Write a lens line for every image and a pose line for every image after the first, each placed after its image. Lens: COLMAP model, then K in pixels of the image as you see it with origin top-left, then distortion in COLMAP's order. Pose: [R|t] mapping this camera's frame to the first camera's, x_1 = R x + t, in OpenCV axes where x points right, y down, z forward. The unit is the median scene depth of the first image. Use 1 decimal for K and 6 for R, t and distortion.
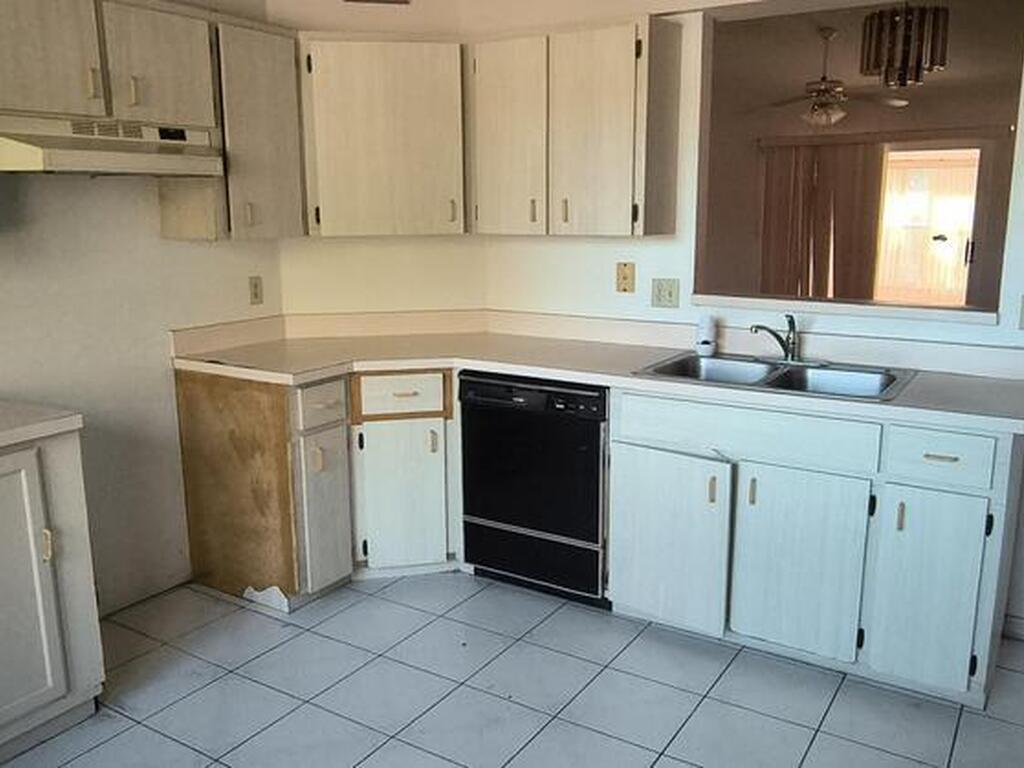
lens RADIAL K [[900.6, 0, 508.8], [0, 900.6, 383.8], [0, 0, 1]] dist [-0.008909, 0.006361]
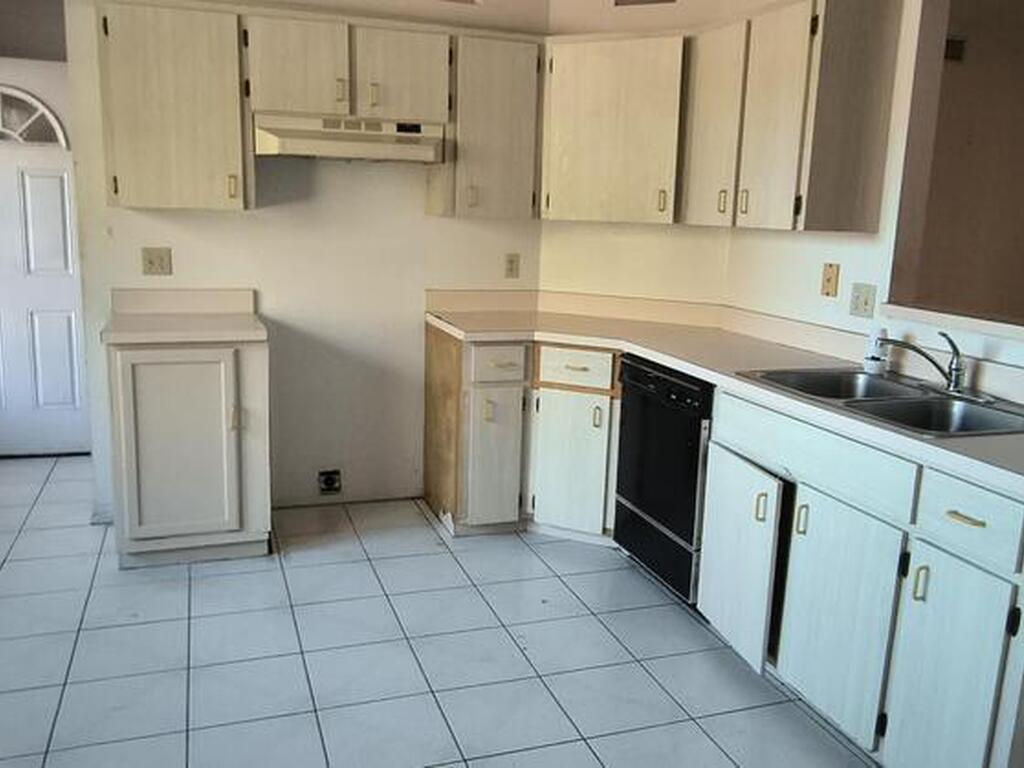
lens RADIAL K [[900.6, 0, 507.2], [0, 900.6, 384.3], [0, 0, 1]] dist [-0.008909, 0.006361]
pose [[0.776819, 0.151918, -0.611125, 0.491909], [-0.160302, 0.986200, 0.041391, -0.000500], [0.608979, 0.065811, 0.790451, 0.105761]]
